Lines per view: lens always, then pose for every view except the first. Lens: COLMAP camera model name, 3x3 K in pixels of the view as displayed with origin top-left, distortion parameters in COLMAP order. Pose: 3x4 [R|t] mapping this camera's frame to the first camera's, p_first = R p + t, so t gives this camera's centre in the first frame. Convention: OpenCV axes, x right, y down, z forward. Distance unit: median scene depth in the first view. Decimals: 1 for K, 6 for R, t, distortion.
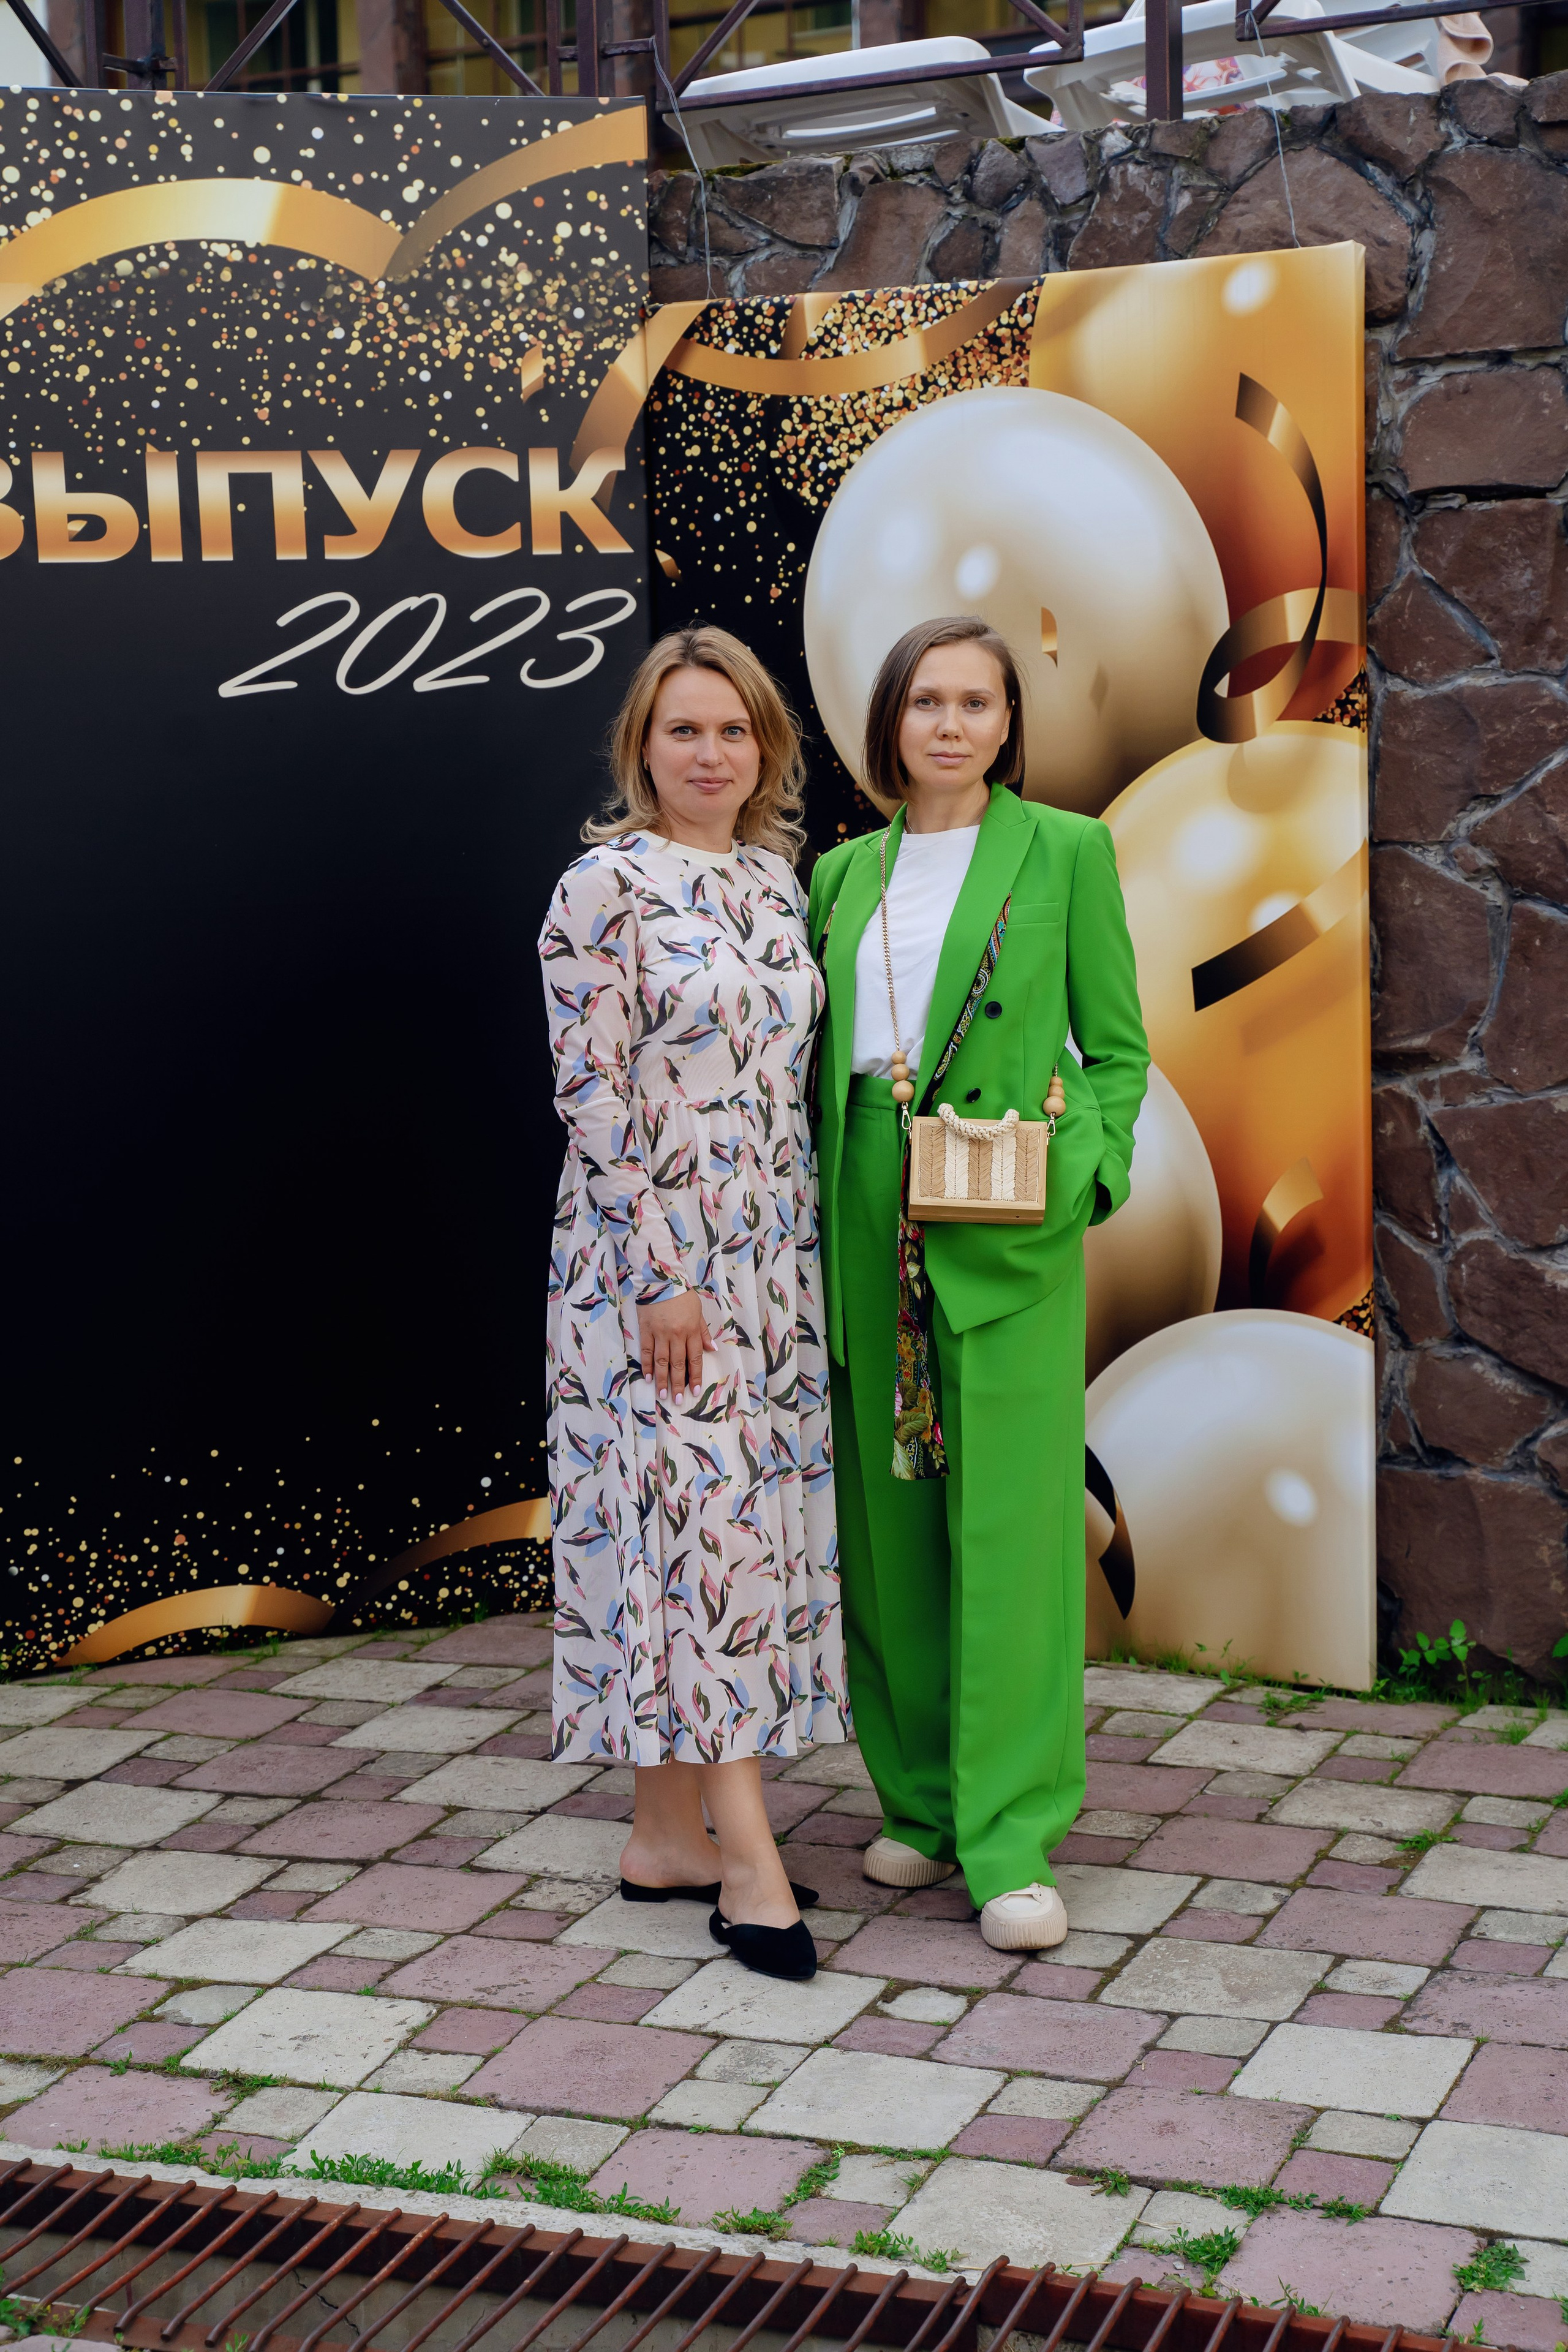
lens RADIAL K [[4105.0, 0, 802.6], [0, 4105.0, 1193.6], [0, 0, 1]] dist [0.238516, 0.000000]
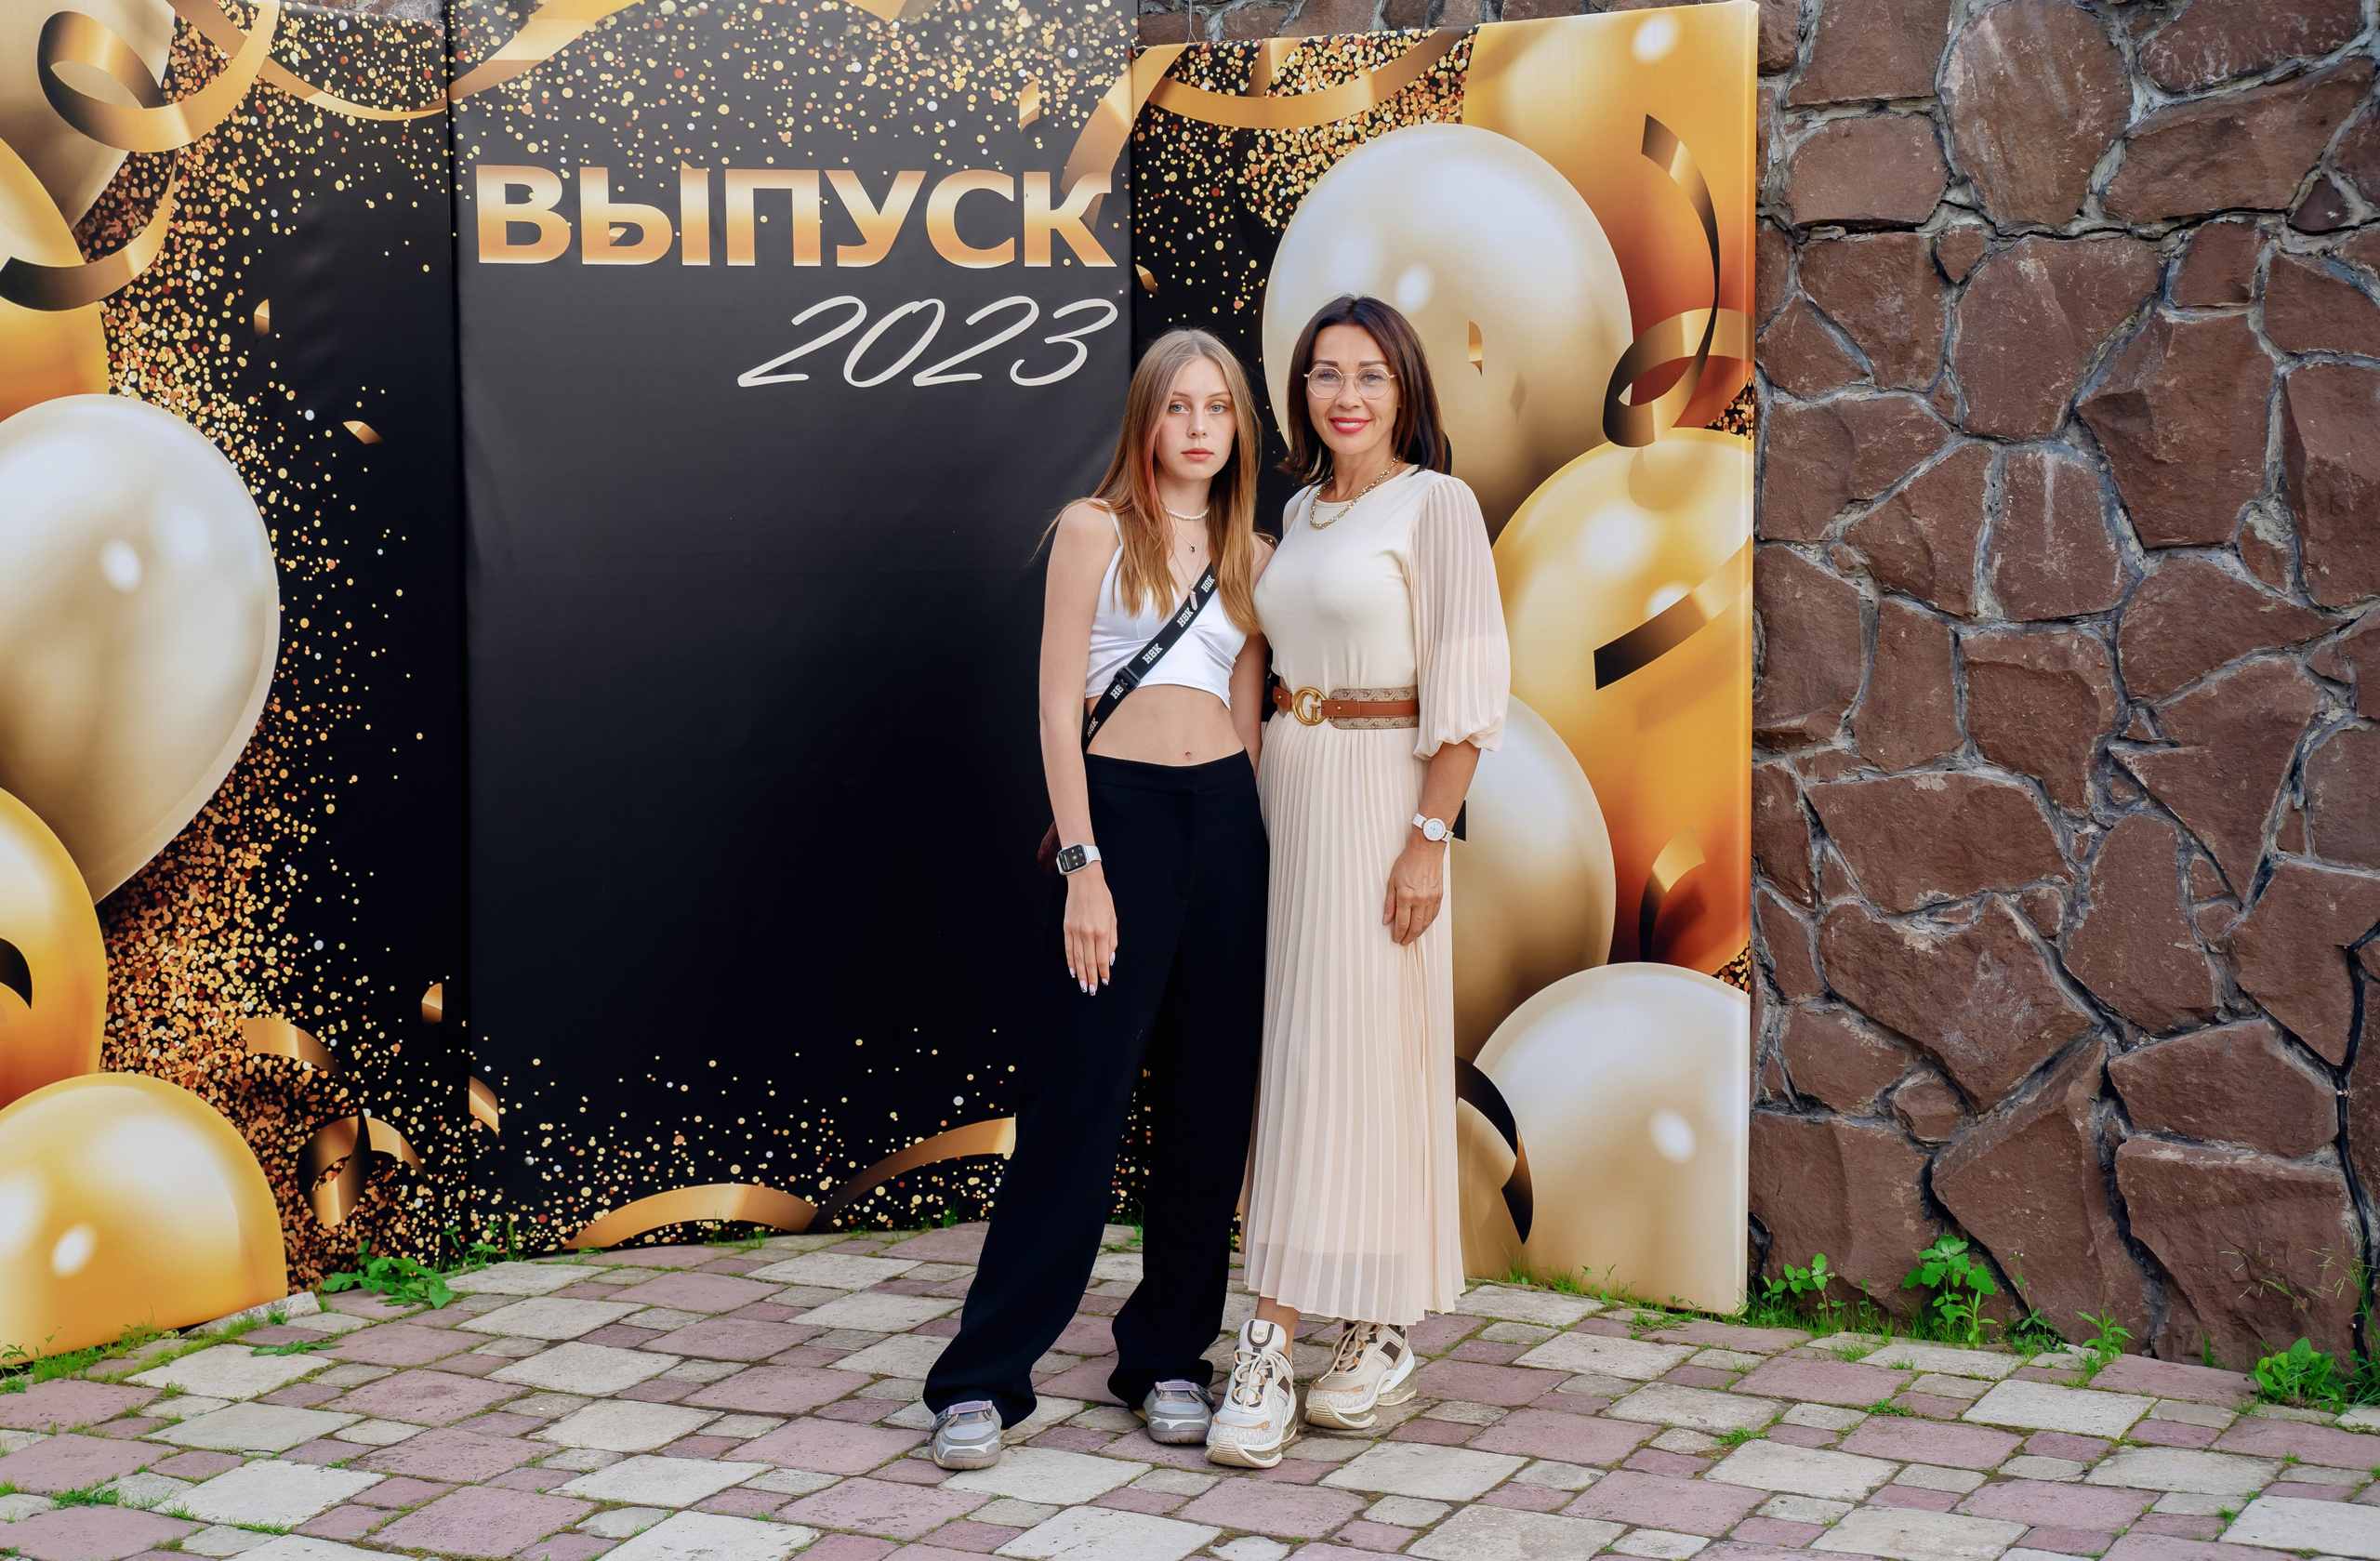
lens RADIAL K [[3935.8, 0, 1208.8], [0, 3935.8, 817.7], [0, 0, 1]] dist [0.179770, 0.000000]
pose [[0.996706, 0.031984, -0.074523, 0.069598], [-0.034000, 0.999085, -0.025943, 0.020134], [0.073625, 0.028391, 0.996882, -0.054918]]
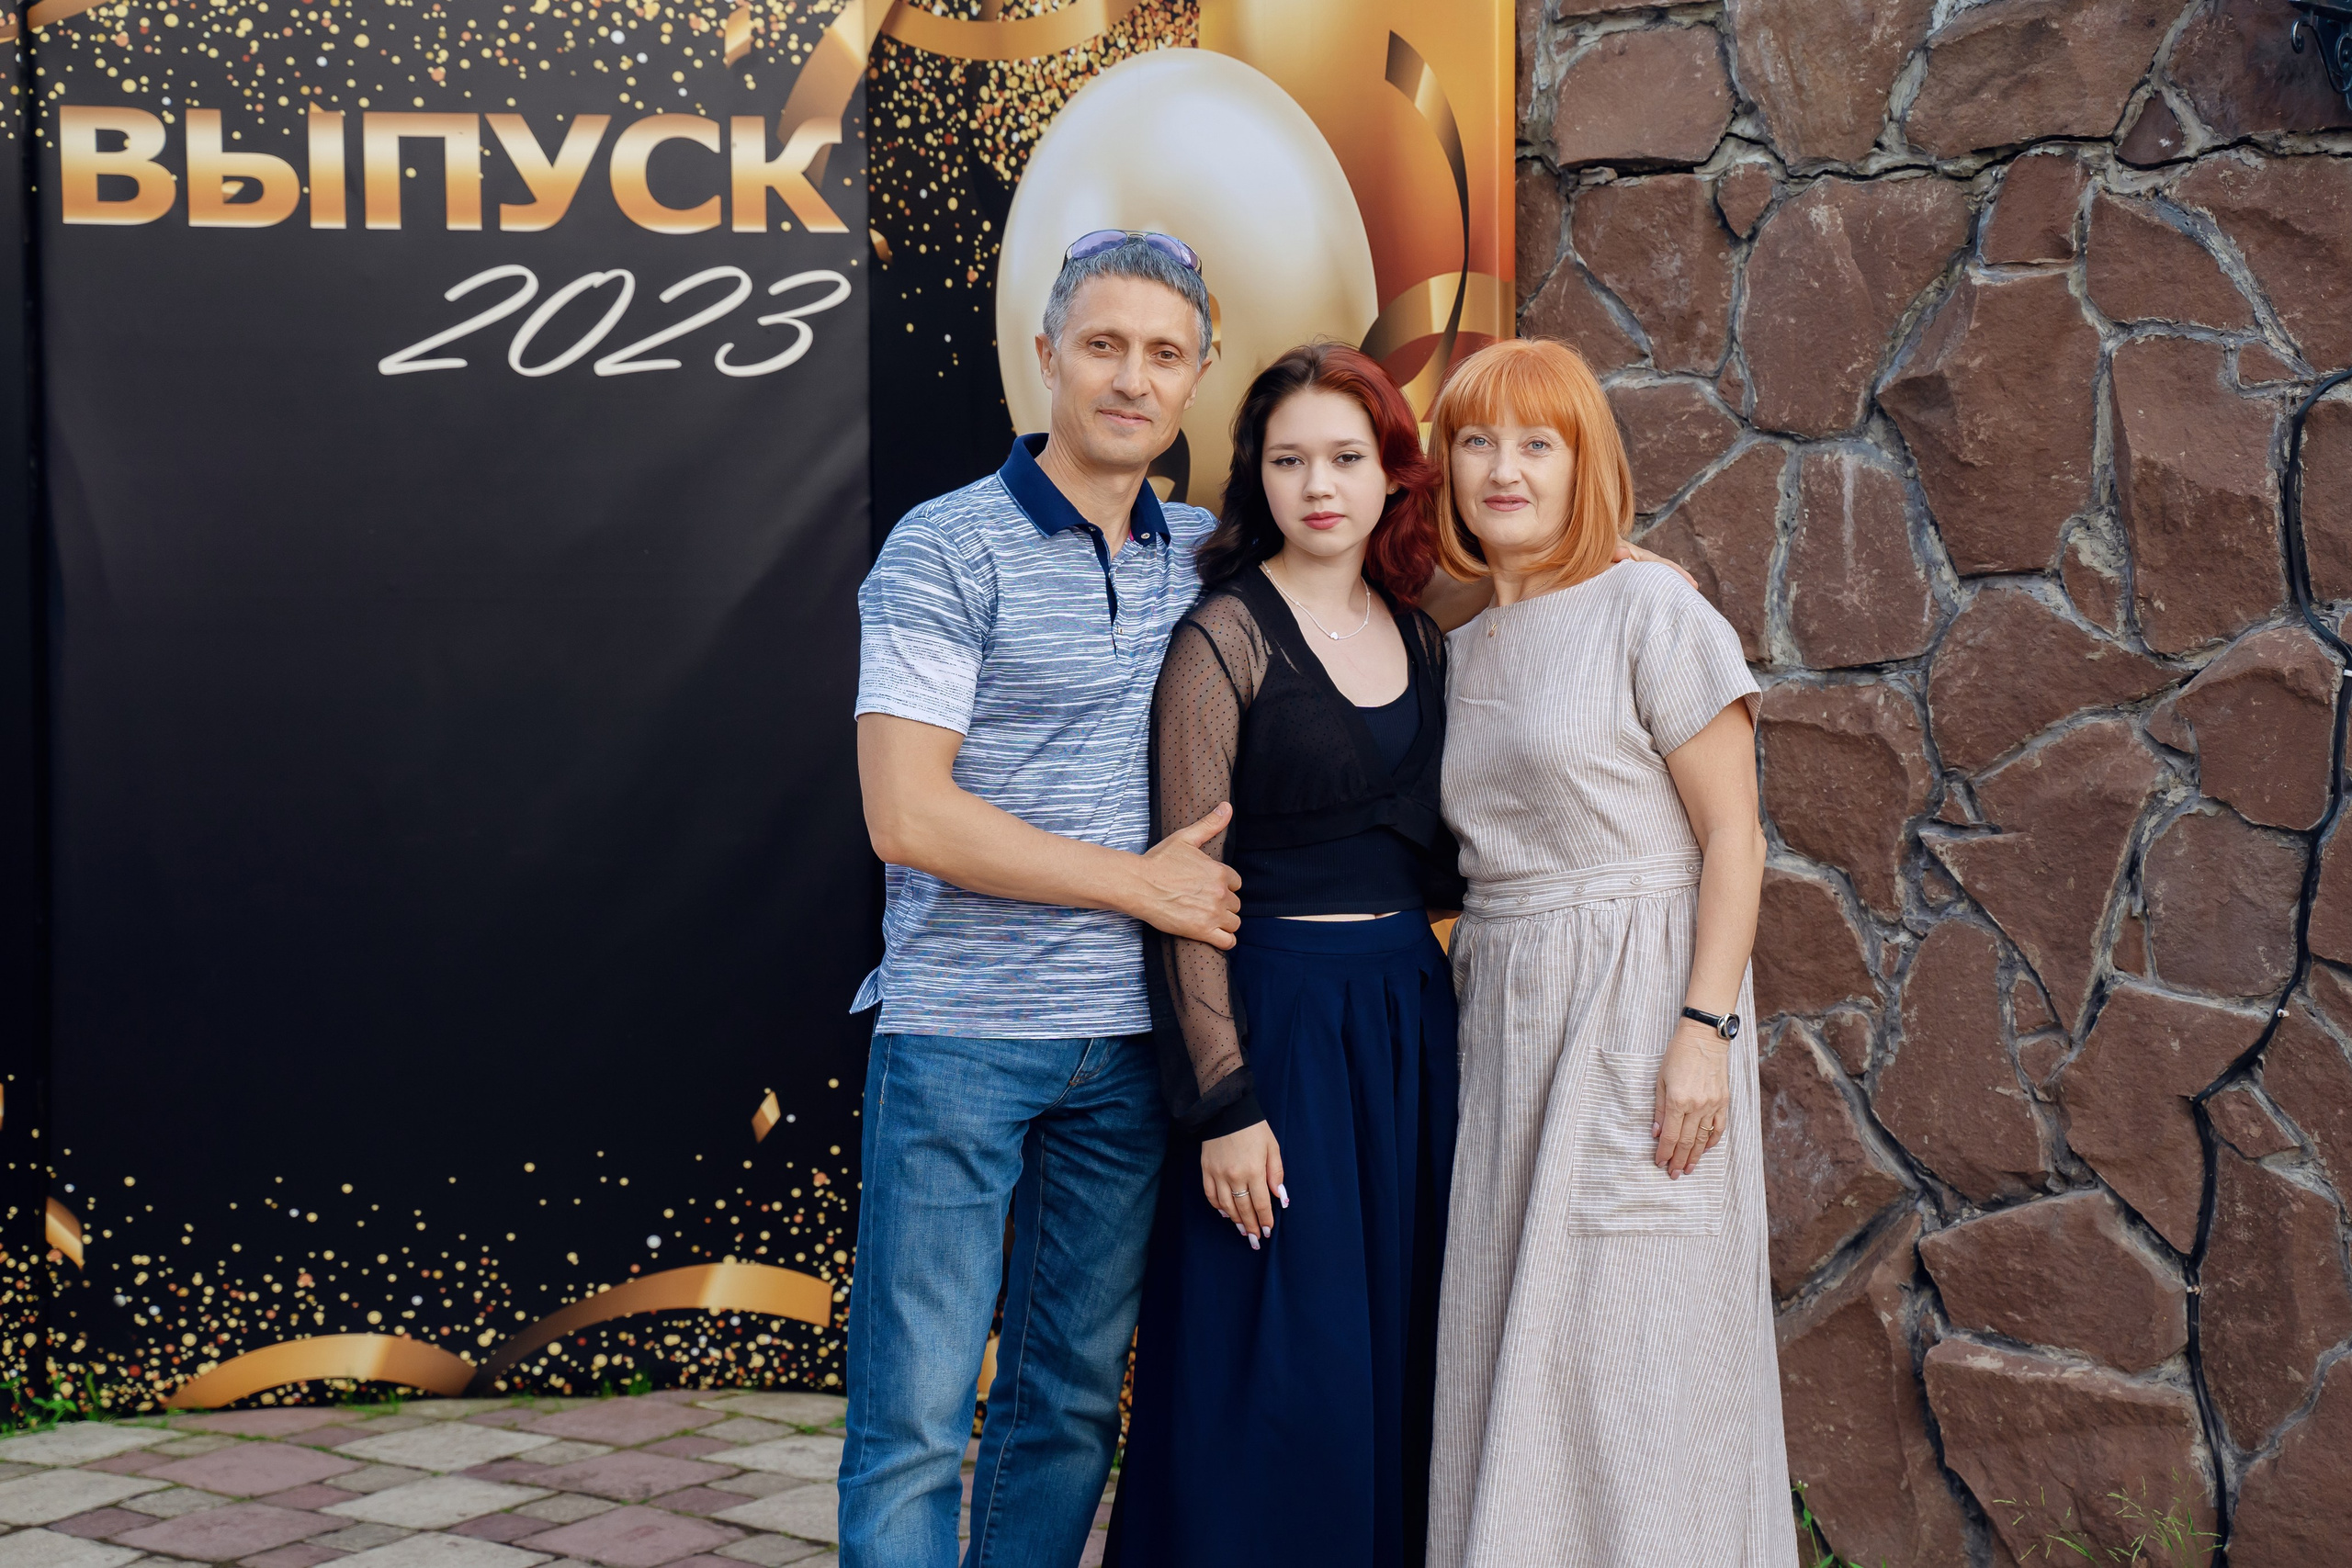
lens RADIAL K [[4190.7, 0, 1297.3], [0, 4190.7, 816.9], [0, 0, 1]] dist [0.178331, 0.000000]
pose [[0.973367, 0.046894, -0.224405, 0.278541], [-0.057991, 0.997386, -0.043112, 0.008653], [0.221796, 0.054977, 0.973542, 0.123689]]
